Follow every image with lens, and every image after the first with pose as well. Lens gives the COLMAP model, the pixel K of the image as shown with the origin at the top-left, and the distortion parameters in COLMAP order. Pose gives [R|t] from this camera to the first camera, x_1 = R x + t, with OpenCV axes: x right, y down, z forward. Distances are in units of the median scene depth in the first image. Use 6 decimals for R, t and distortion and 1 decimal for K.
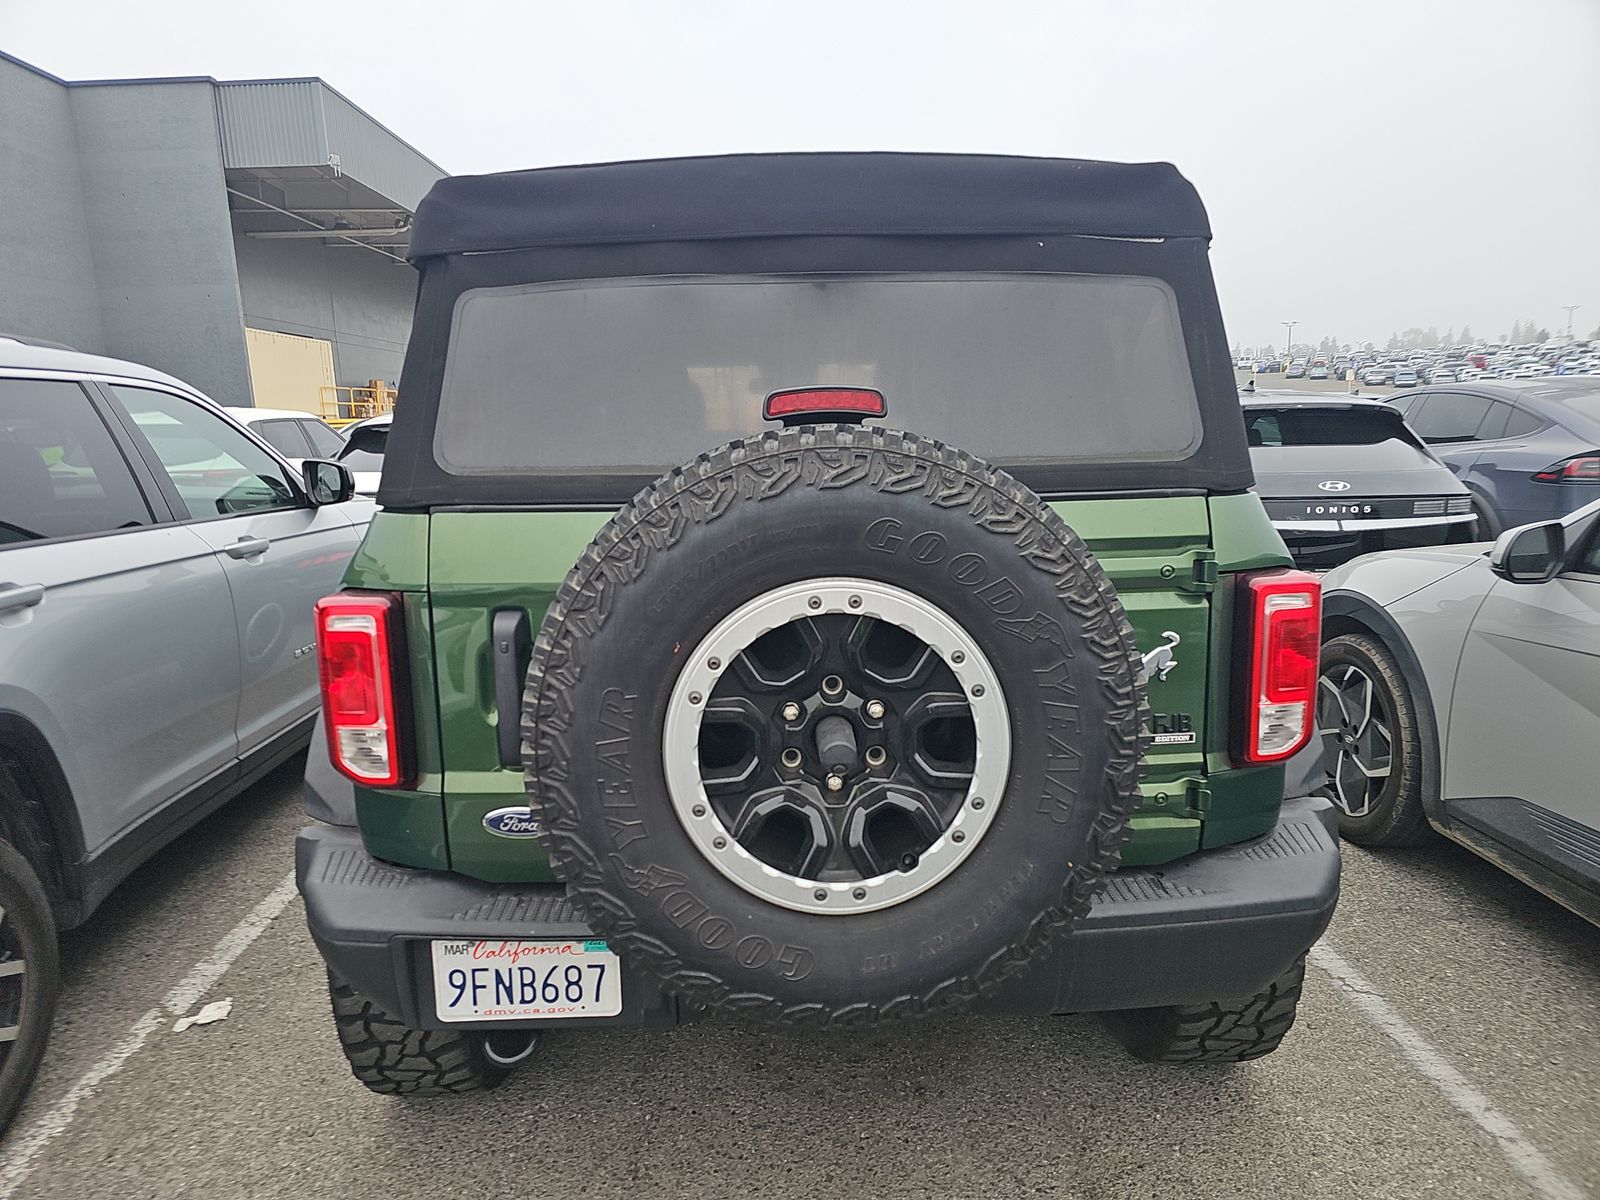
lens RADIAL K [[1077.5, 0, 802.1], [0, 1077.5, 570.2], [0, 0, 1]] dist [0.006576, 0.002585]
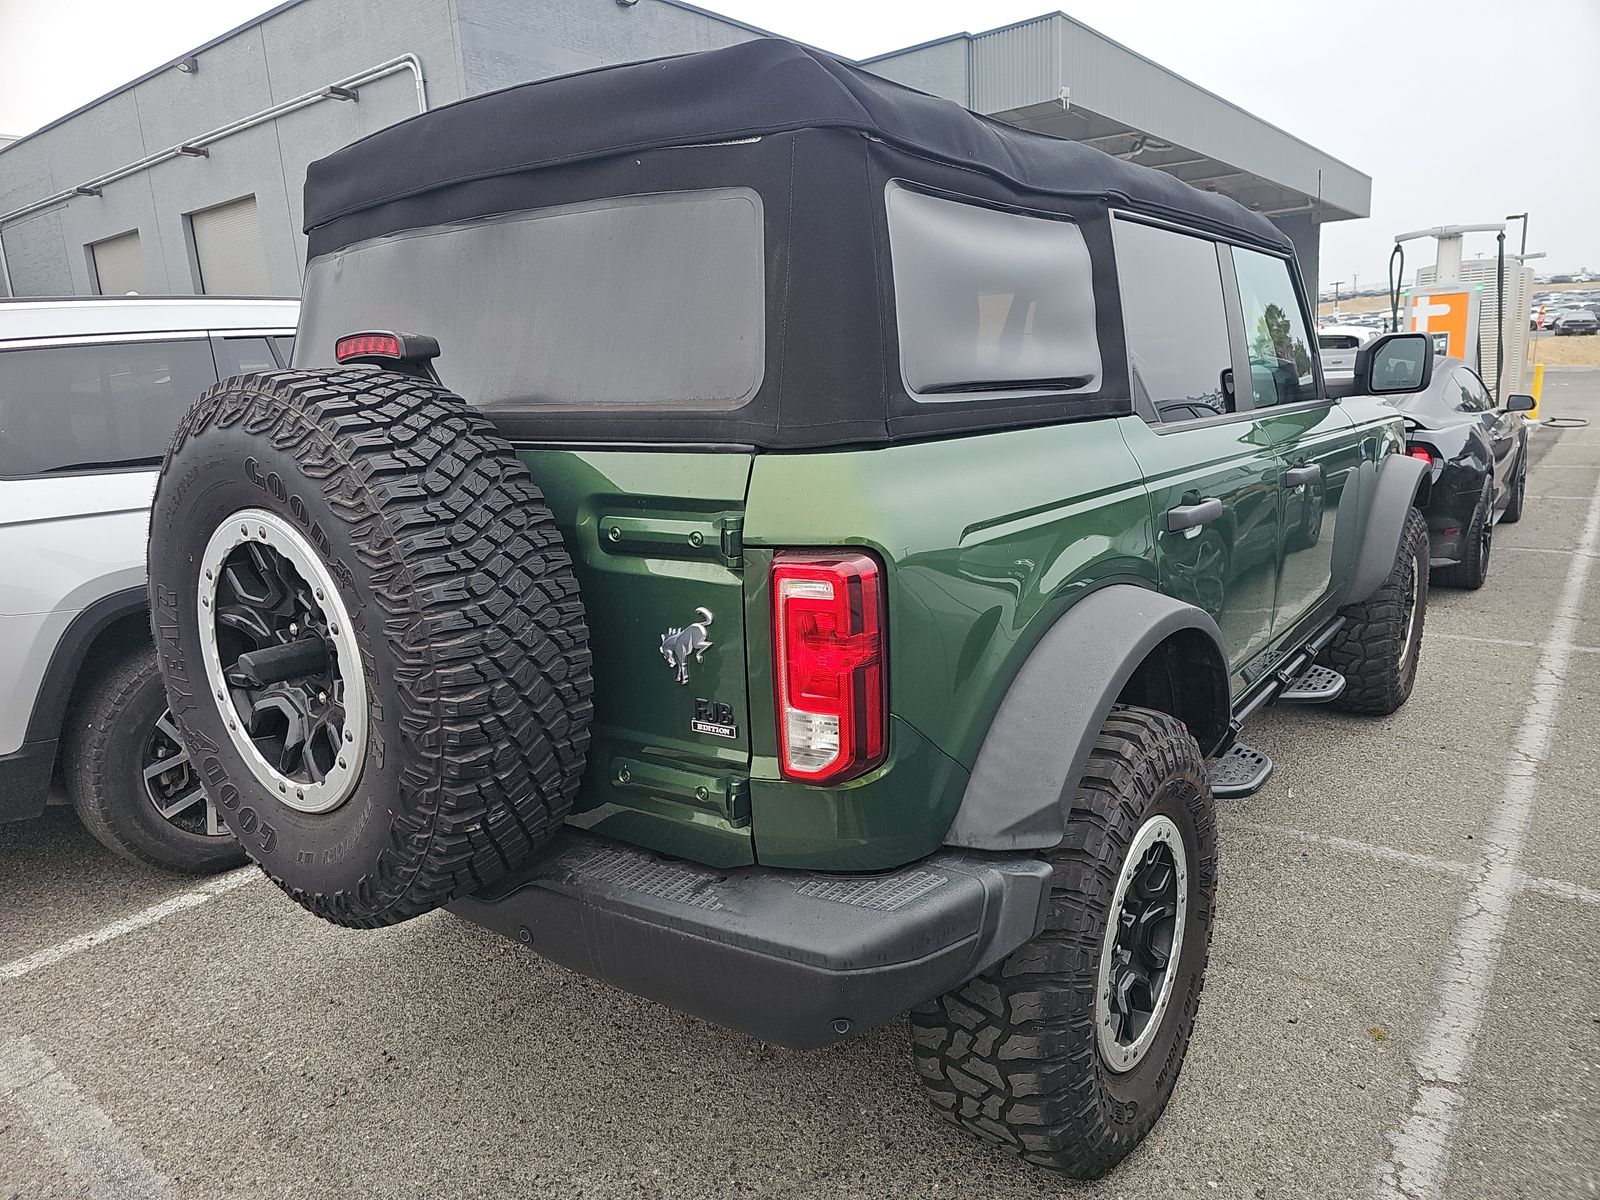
lens RADIAL K [[1077.4, 0, 807.2], [0, 1077.4, 594.2], [0, 0, 1]] dist [0.037966, -0.001659]
pose [[0.792002, 0.119996, -0.598609, 0.937112], [-0.070455, 0.991908, 0.105619, -0.052408], [0.606439, -0.041476, 0.794047, 0.361839]]
